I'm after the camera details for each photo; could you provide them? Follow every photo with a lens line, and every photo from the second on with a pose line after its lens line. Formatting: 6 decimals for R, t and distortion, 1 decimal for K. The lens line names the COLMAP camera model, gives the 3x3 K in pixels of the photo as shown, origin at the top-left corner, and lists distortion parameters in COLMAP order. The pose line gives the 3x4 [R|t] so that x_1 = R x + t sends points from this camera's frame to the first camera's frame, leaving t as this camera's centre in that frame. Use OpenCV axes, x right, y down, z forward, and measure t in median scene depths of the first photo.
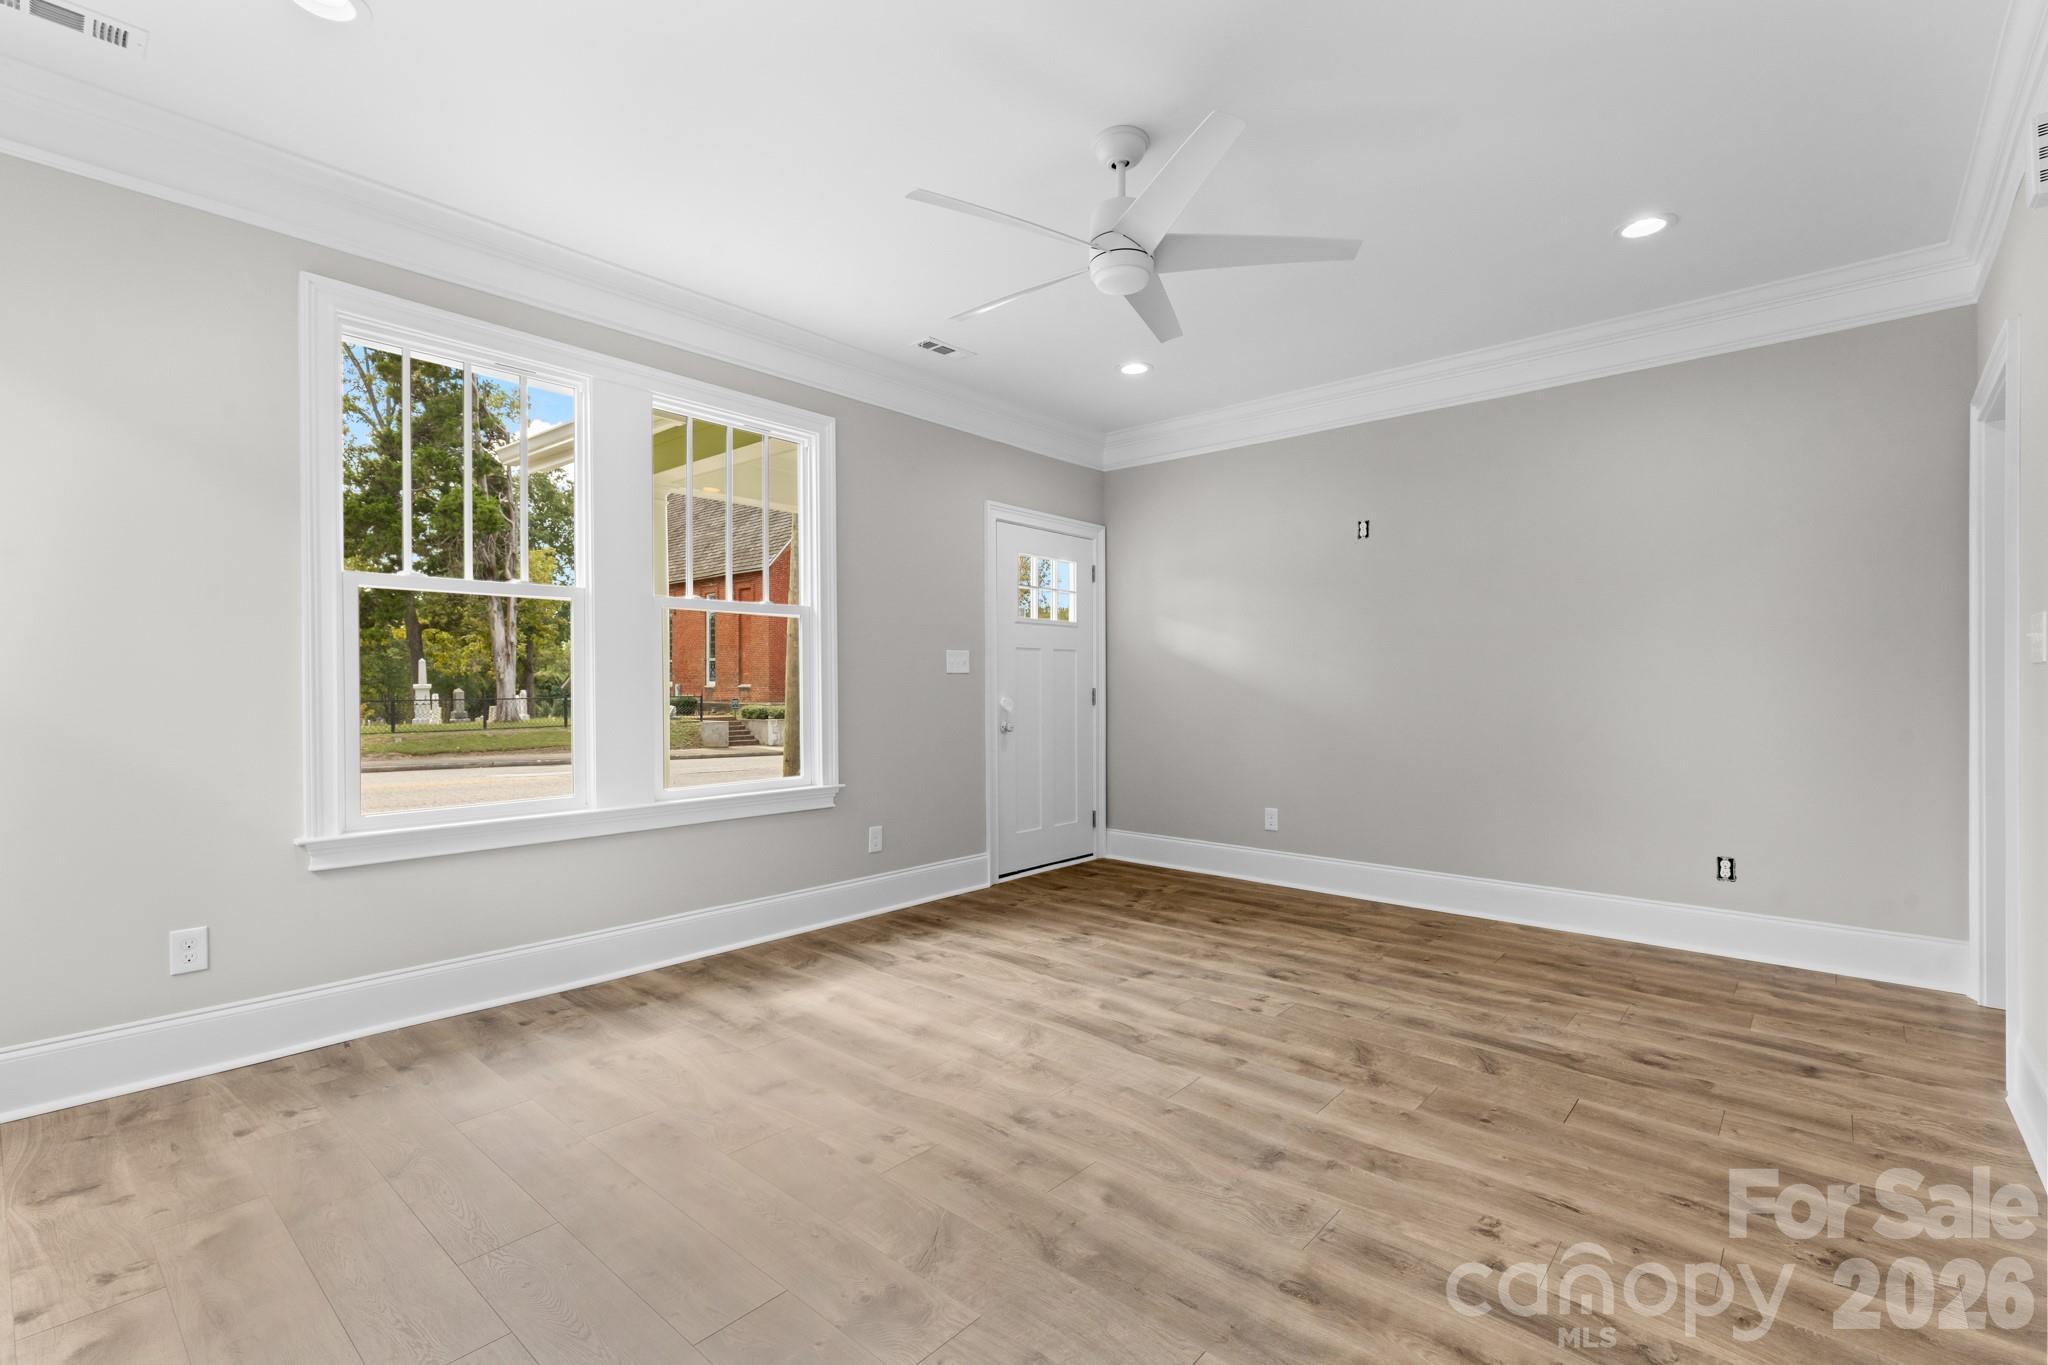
lens RADIAL K [[920.6, 0, 1024.0], [0, 920.6, 682.5], [0, 0, 1]] dist [0.003515, 0.000288]
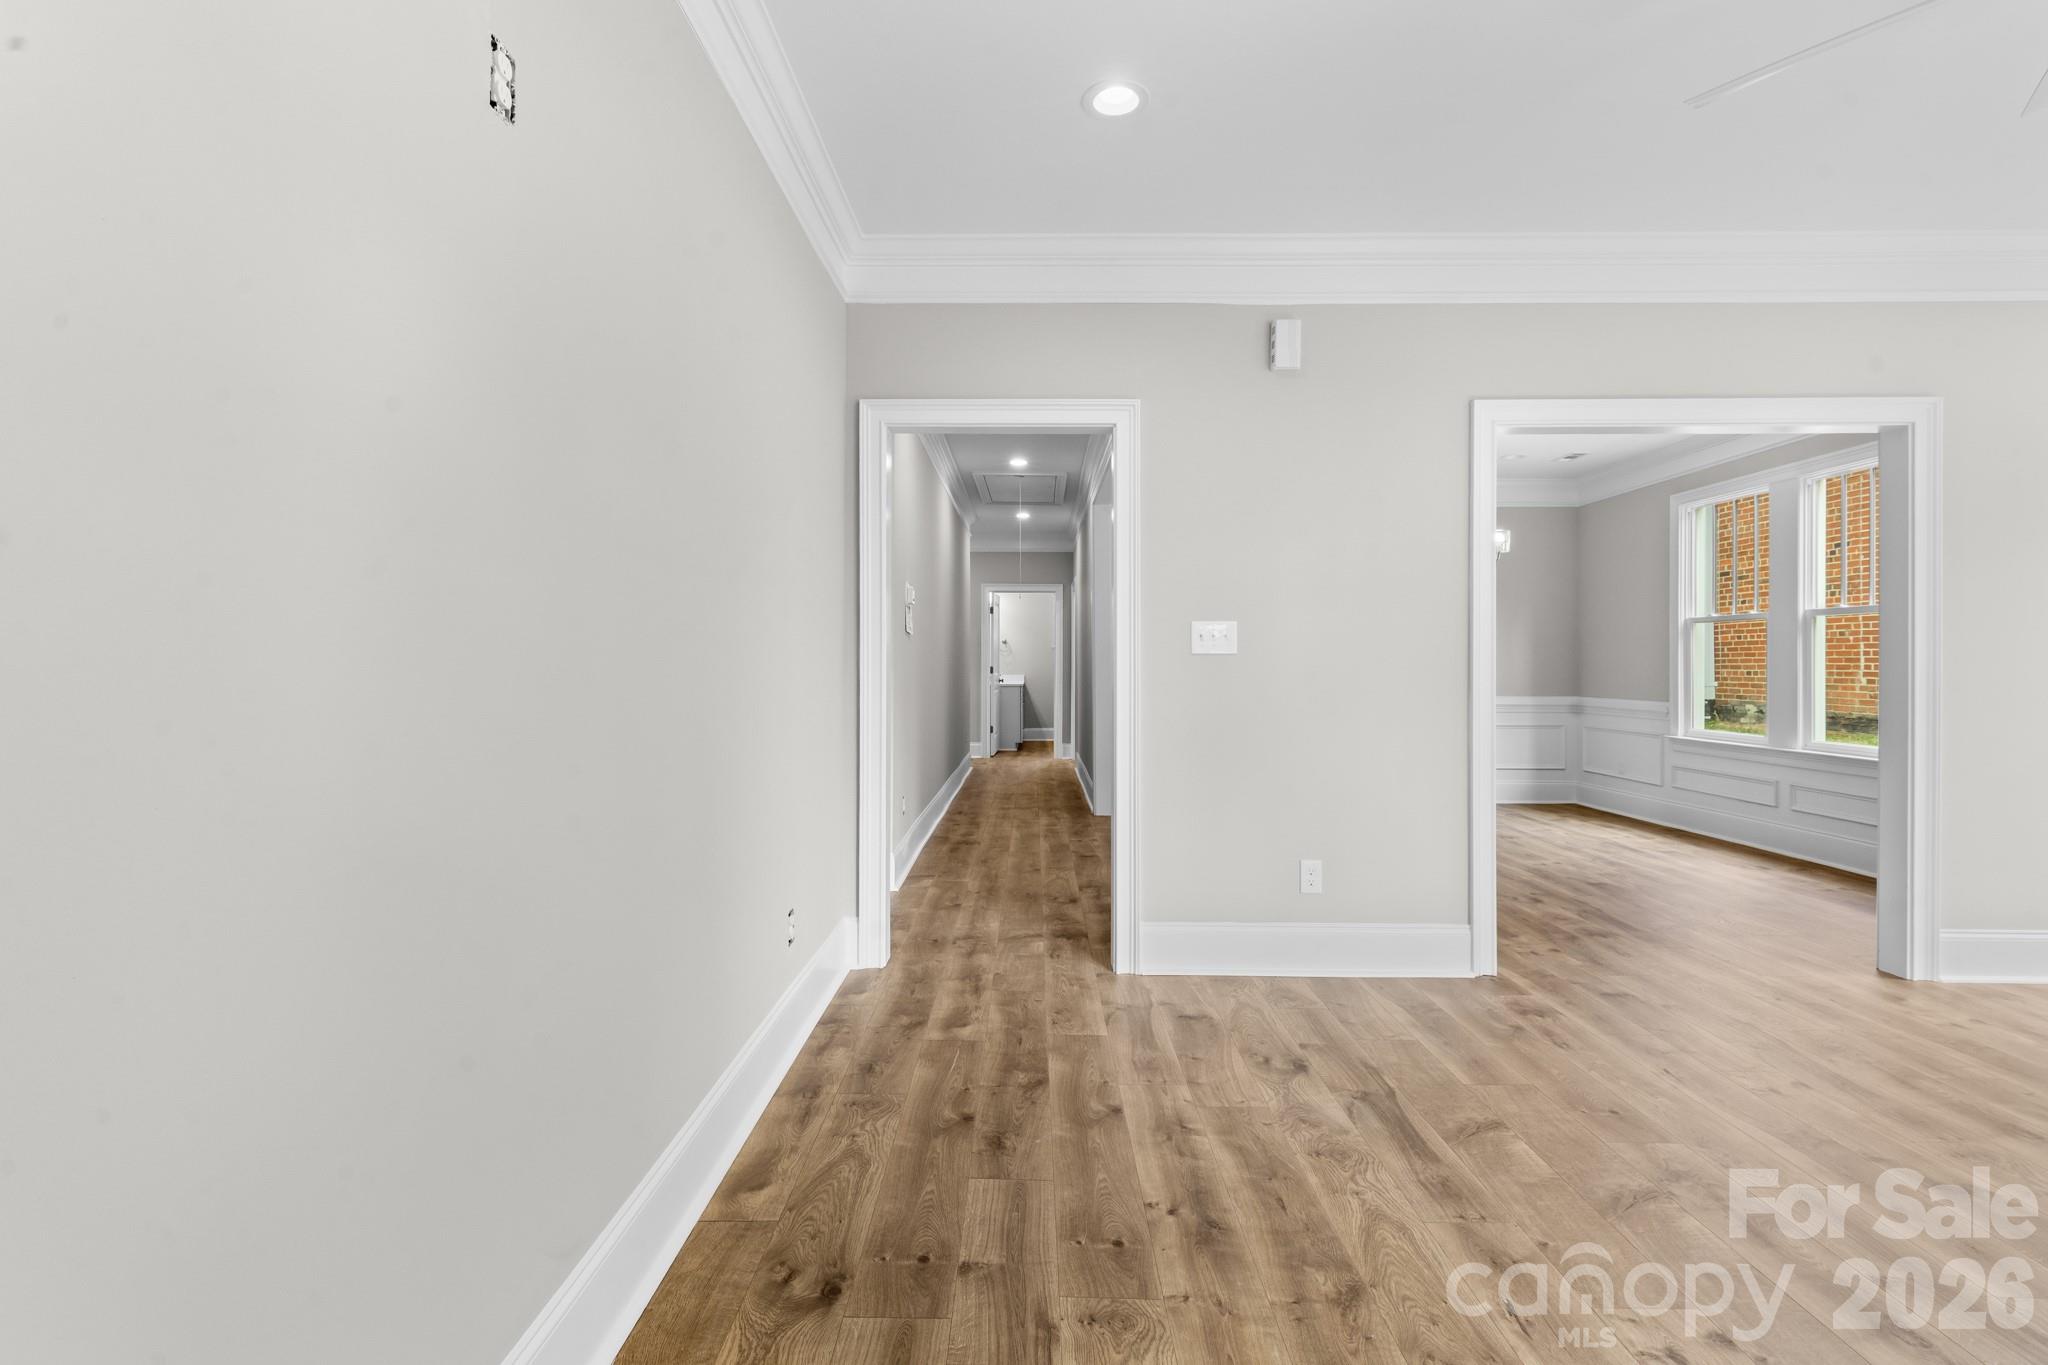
lens RADIAL K [[919.2, 0, 1021.7], [0, 919.2, 661.6], [0, 0, 1]] dist [-0.000108, -0.000014]
pose [[-0.645649, -0.001178, 0.763633, 0.115664], [-0.002318, 0.999997, -0.000417, -0.005306], [-0.763631, -0.002040, -0.645650, 1.559022]]
